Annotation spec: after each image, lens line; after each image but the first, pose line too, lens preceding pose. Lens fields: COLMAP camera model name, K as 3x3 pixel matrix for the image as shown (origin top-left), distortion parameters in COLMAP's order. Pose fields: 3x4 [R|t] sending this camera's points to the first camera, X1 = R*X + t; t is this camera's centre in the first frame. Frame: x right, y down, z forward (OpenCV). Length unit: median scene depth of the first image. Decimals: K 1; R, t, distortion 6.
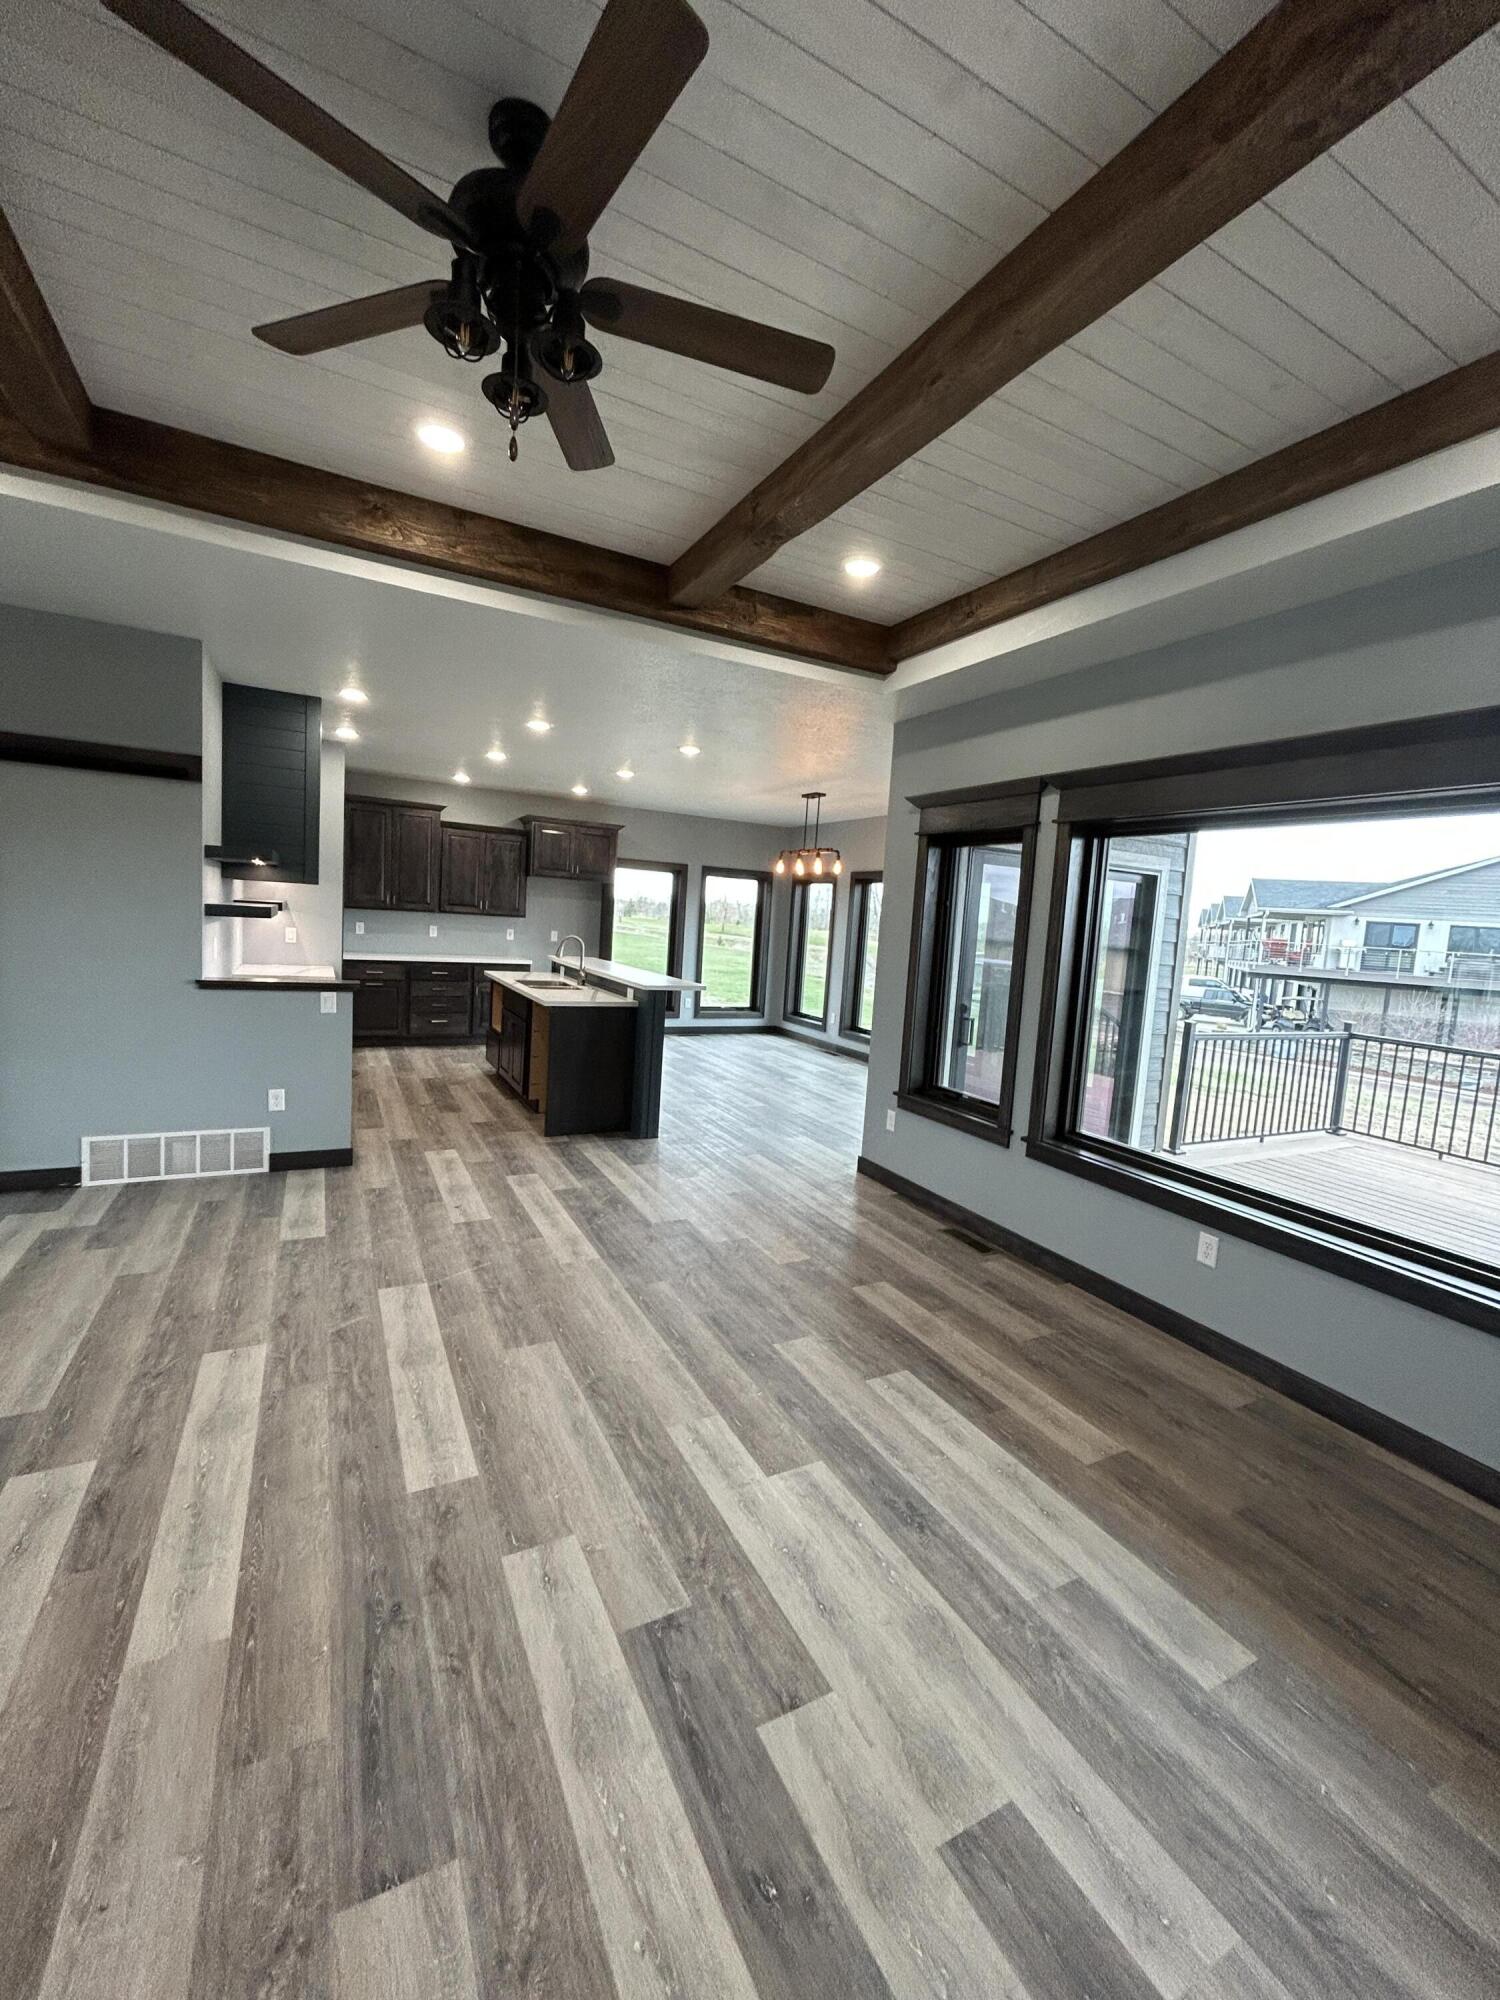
lens RADIAL K [[811.4, 0, 755.6], [0, 811.4, 996.4], [0, 0, 1]] dist [-0.003990, 0.001510]
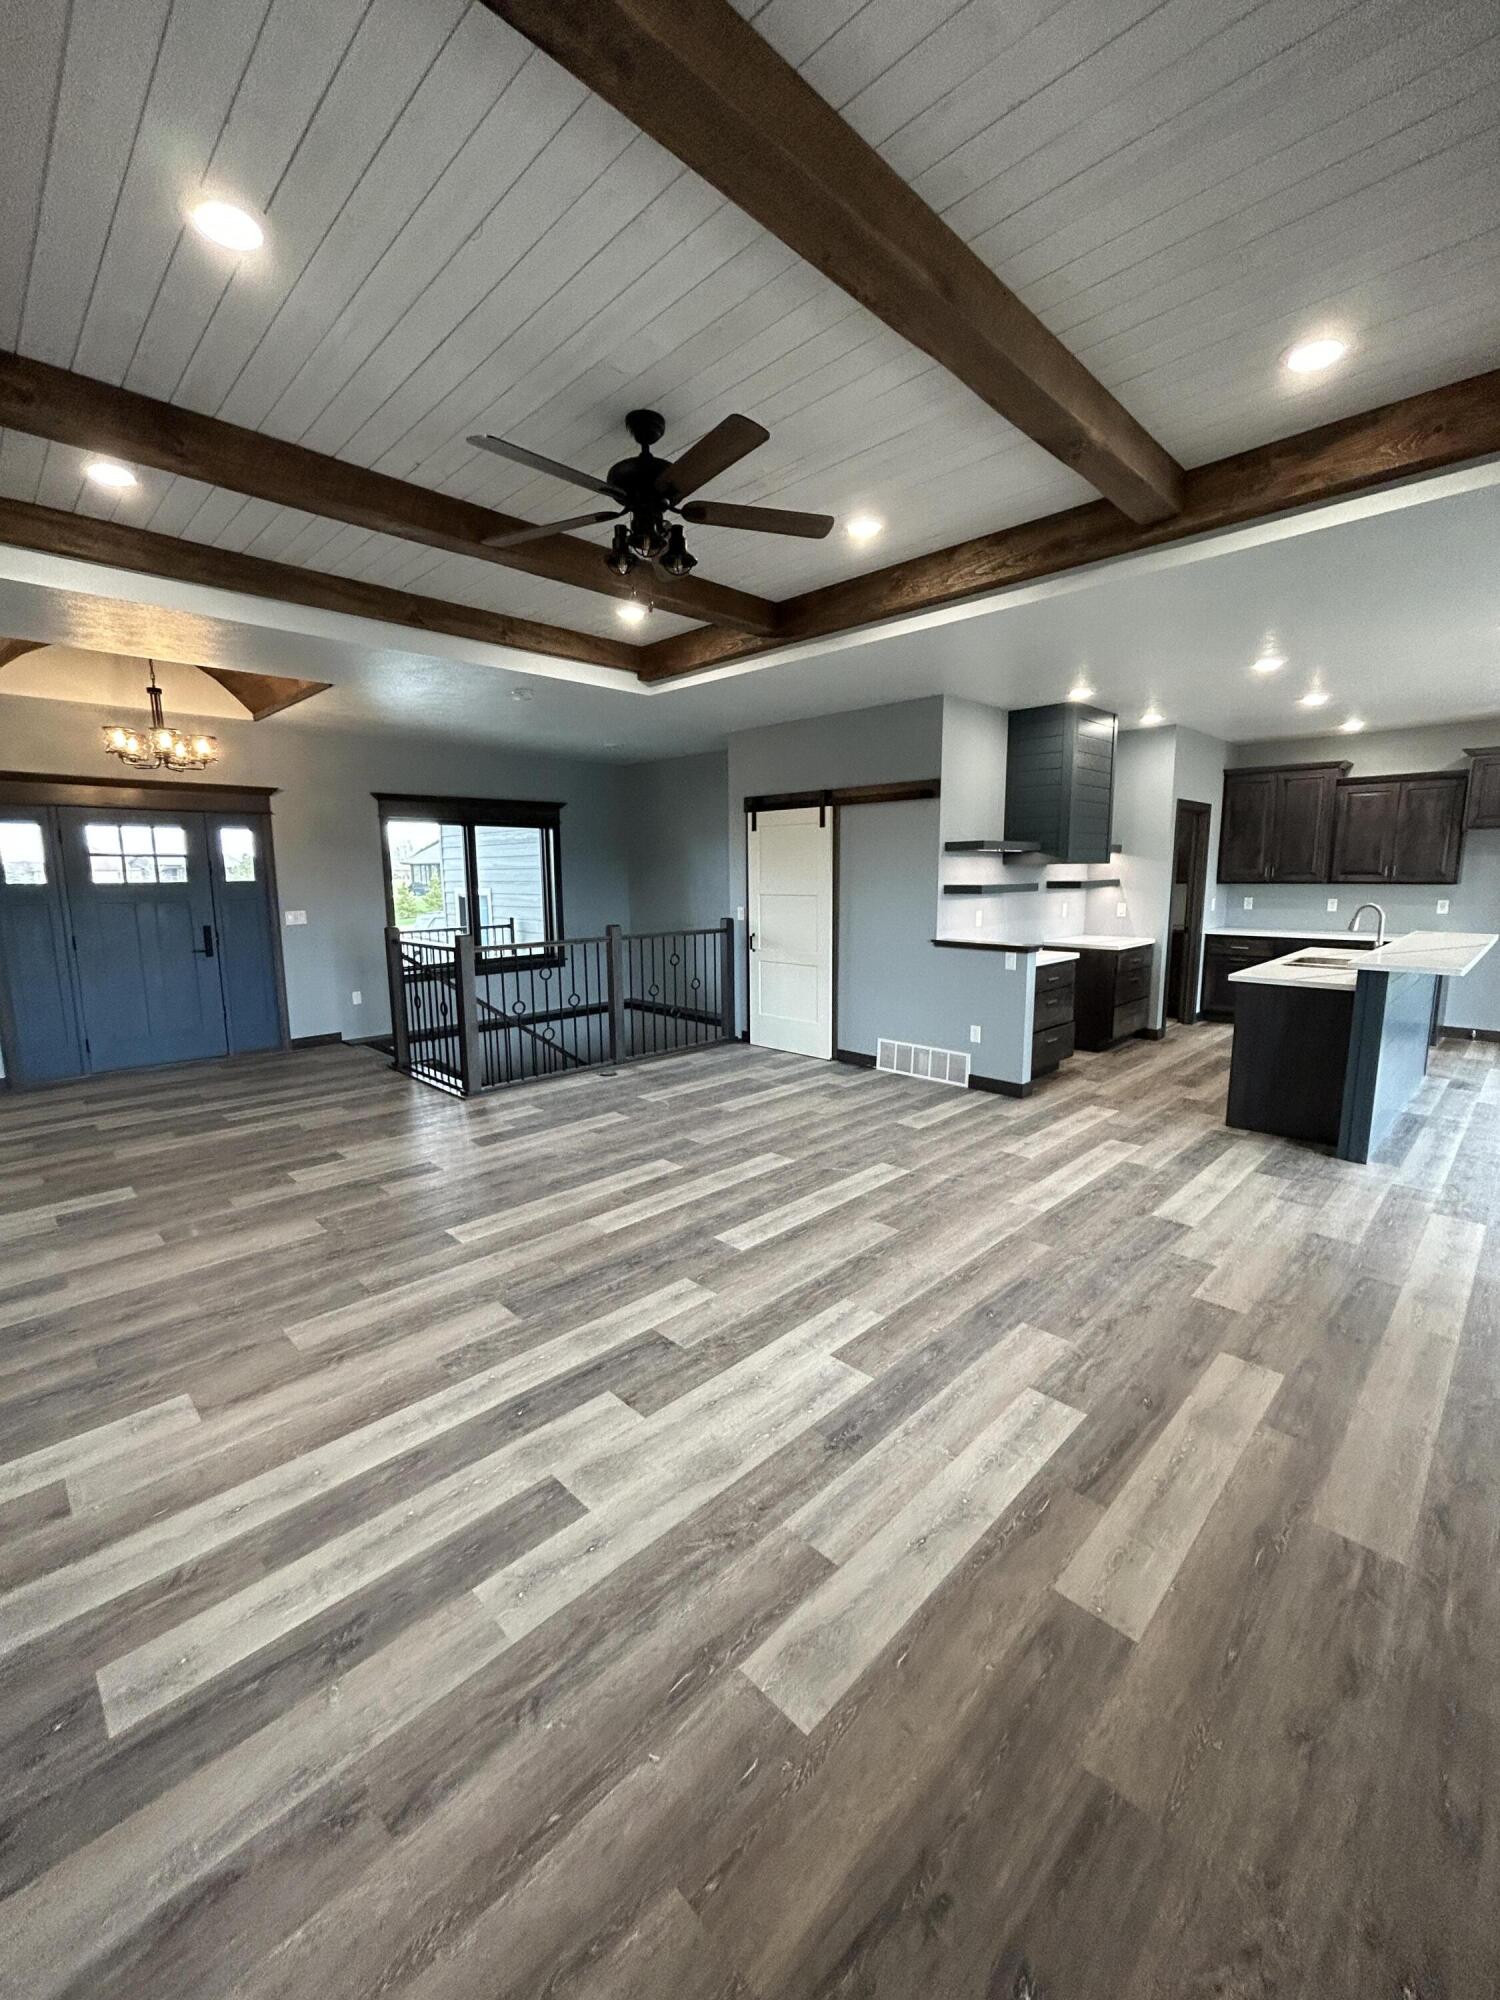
lens RADIAL K [[811.4, 0, 750.3], [0, 811.4, 996.9], [0, 0, 1]] dist [-0.003990, 0.001510]
pose [[0.291183, 0.082881, -0.953070, 0.587007], [-0.066368, 0.995590, 0.066301, 0.007066], [0.954362, 0.043947, 0.295400, 0.294362]]
